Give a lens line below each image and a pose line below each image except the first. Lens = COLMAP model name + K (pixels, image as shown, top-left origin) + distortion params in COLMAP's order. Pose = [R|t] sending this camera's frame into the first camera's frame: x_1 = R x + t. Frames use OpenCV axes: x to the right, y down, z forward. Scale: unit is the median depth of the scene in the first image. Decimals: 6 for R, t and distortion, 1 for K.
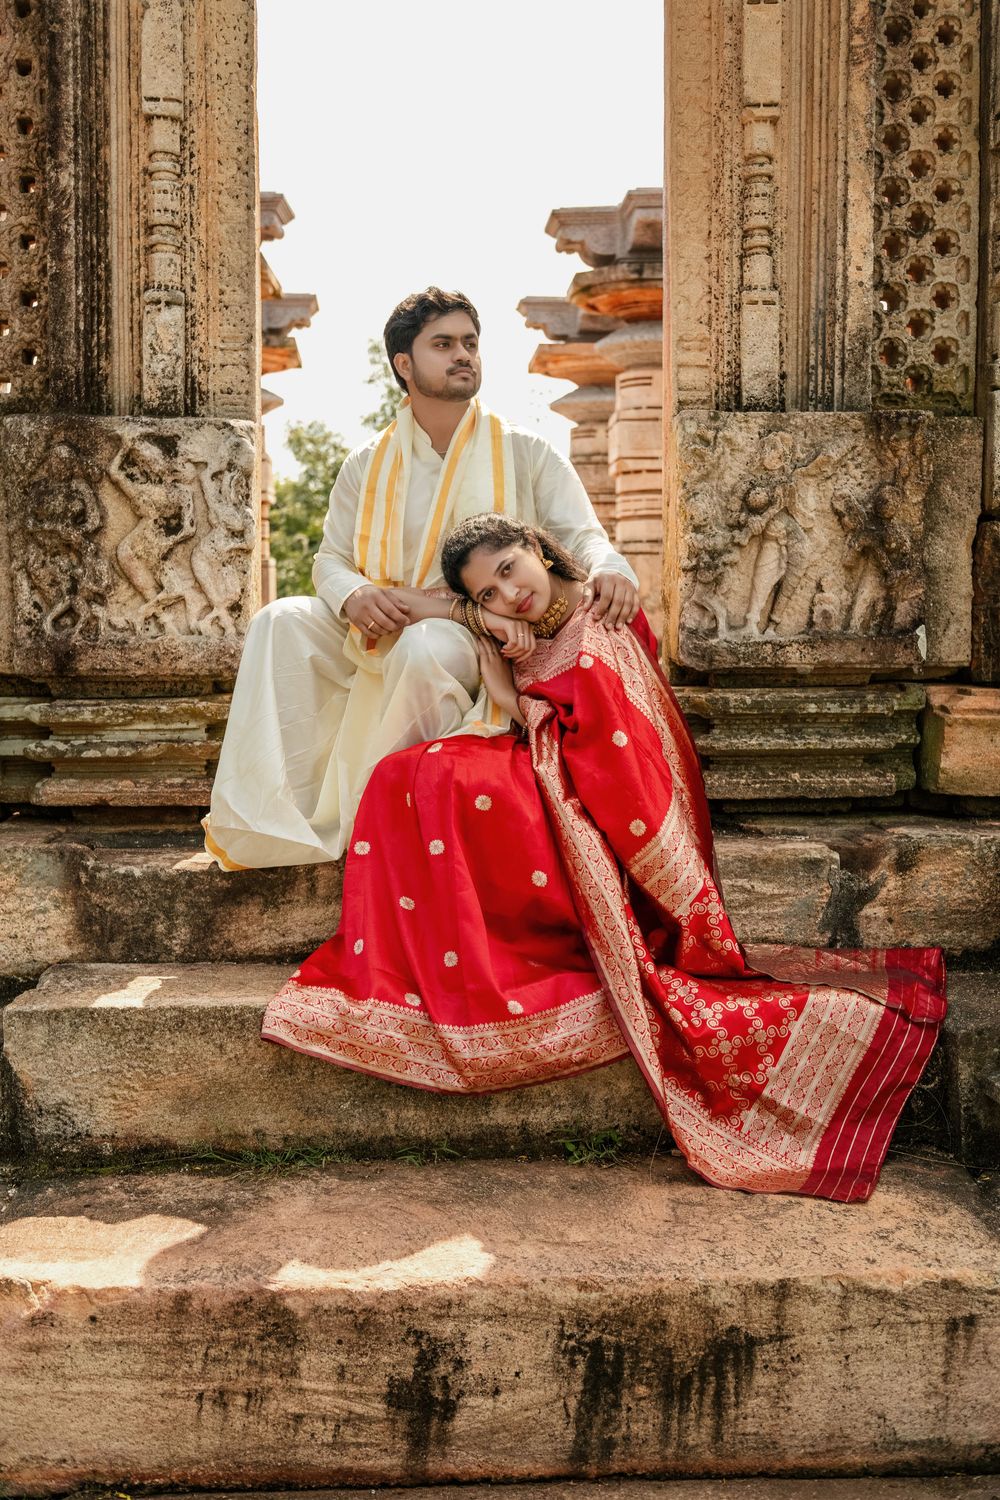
lens RADIAL K [[1553.4, 0, 502.0], [0, 1553.4, 716.9], [0, 0, 1]] dist [0.001873, 0.000000]
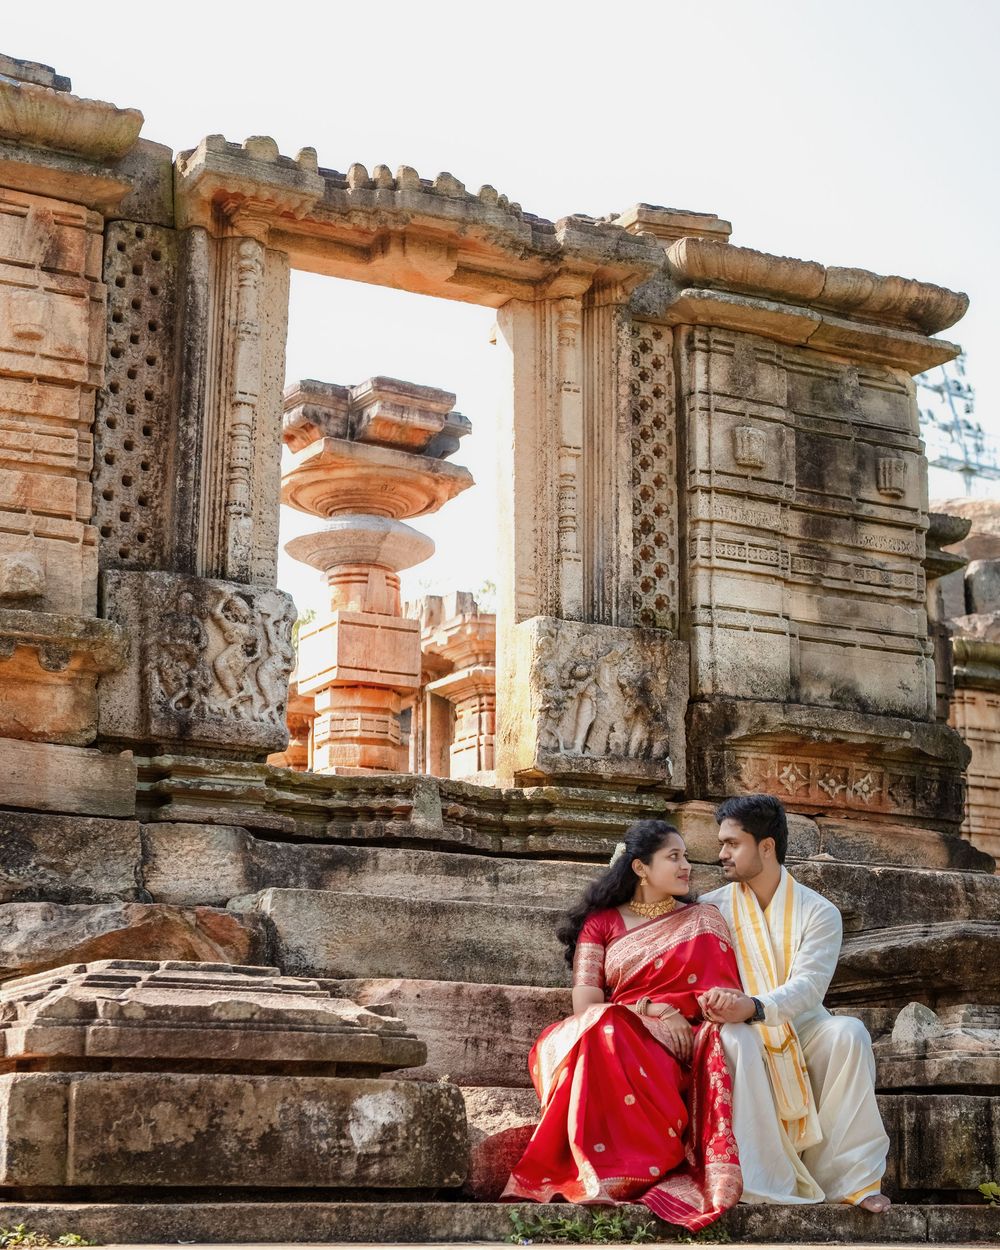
lens RADIAL K [[2231.3, 0, 500.2], [0, 2231.3, 624.9], [0, 0, 1]] dist [-0.017498, 0.000000]
pose [[0.906869, 0.103494, 0.408508, -0.880939], [0.016047, 0.960190, -0.278885, 0.468362], [-0.421108, 0.259467, 0.869106, -1.028021]]
